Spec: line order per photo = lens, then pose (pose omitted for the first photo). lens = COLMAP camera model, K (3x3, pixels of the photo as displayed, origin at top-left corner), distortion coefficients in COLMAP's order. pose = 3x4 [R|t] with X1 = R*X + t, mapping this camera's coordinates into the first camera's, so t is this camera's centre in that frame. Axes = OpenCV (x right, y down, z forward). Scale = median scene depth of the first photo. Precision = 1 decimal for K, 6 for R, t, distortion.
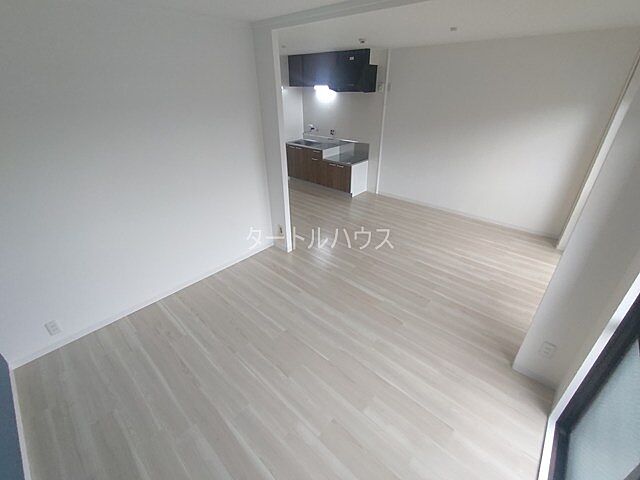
lens RADIAL K [[285.5, 0, 320.0], [0, 285.5, 240.0], [0, 0, 1]] dist [-0.000341, -0.000035]
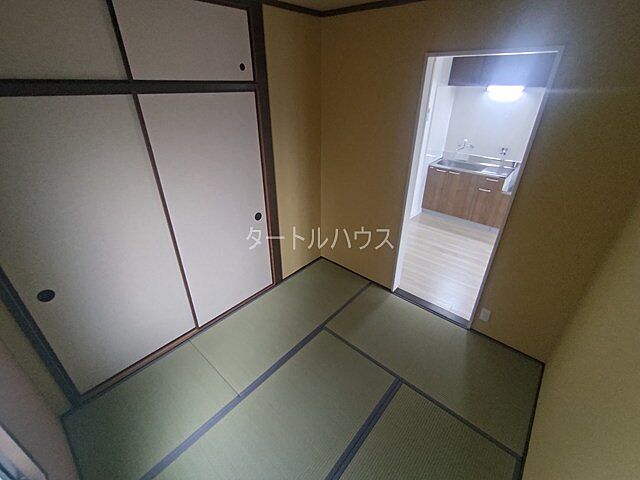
lens RADIAL K [[285.5, 0, 320.0], [0, 285.5, 240.0], [0, 0, 1]] dist [-0.000341, -0.000035]
pose [[0.999915, 0.003577, 0.012511, -0.377235], [-0.003625, 0.999986, 0.003777, -0.140651], [-0.012497, -0.003822, 0.999915, 0.265282]]
